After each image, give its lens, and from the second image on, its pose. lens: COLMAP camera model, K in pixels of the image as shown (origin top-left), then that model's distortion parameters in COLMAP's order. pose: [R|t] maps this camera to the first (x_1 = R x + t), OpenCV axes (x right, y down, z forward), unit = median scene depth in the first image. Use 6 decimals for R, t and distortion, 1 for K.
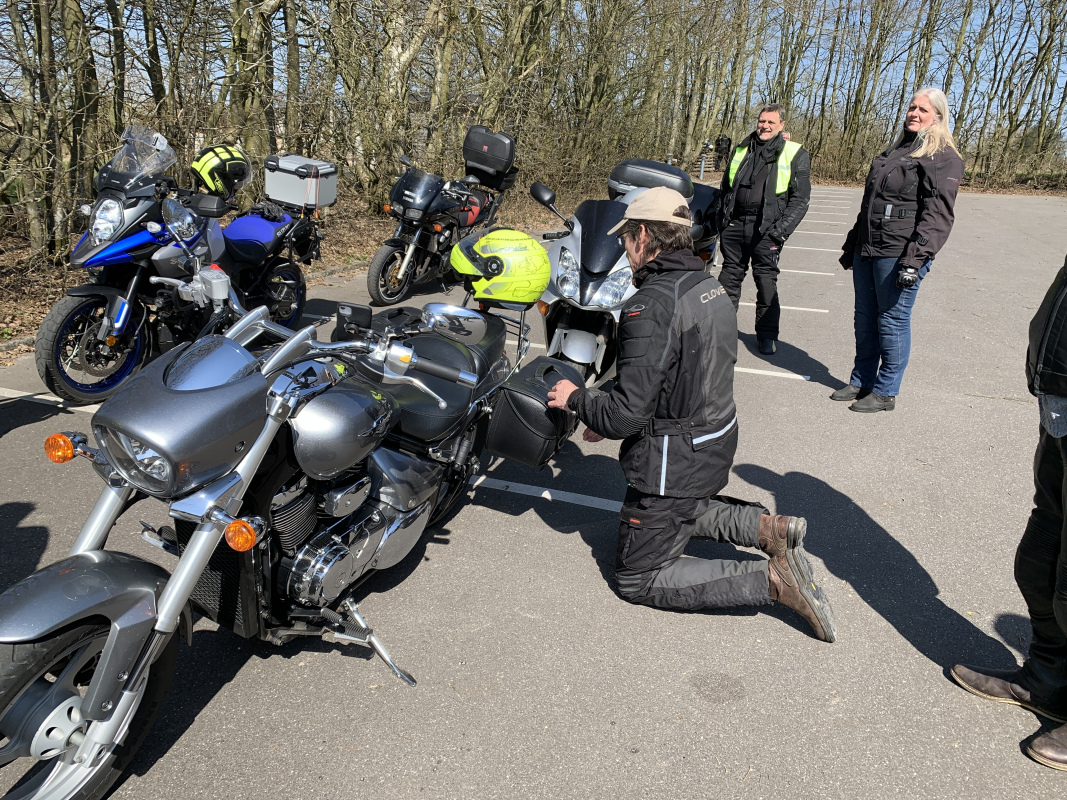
lens RADIAL K [[817.2, 0, 530.3], [0, 817.2, 399.6], [0, 0, 1]] dist [0.035490, -0.037575]
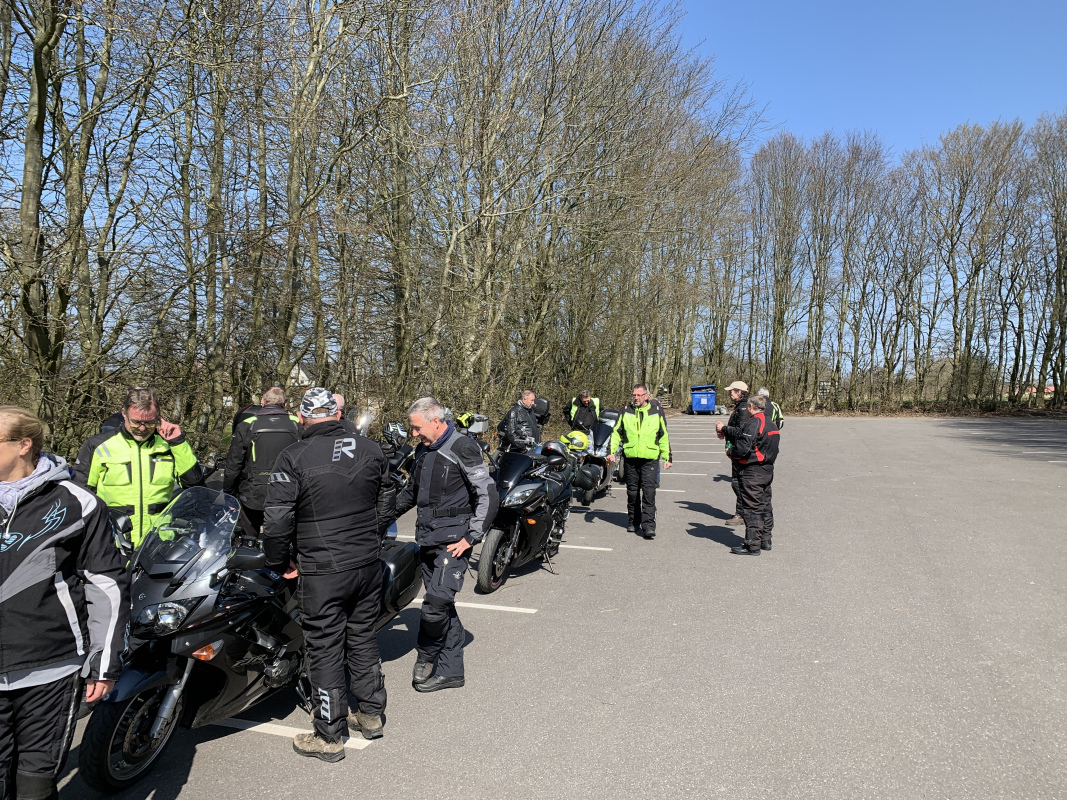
lens RADIAL K [[817.2, 0, 532.8], [0, 817.2, 389.6], [0, 0, 1]] dist [0.035490, -0.037575]
pose [[0.998620, -0.040939, 0.032889, -0.030045], [0.048845, 0.954111, -0.295442, 0.062567], [-0.019285, 0.296641, 0.954794, -0.232286]]
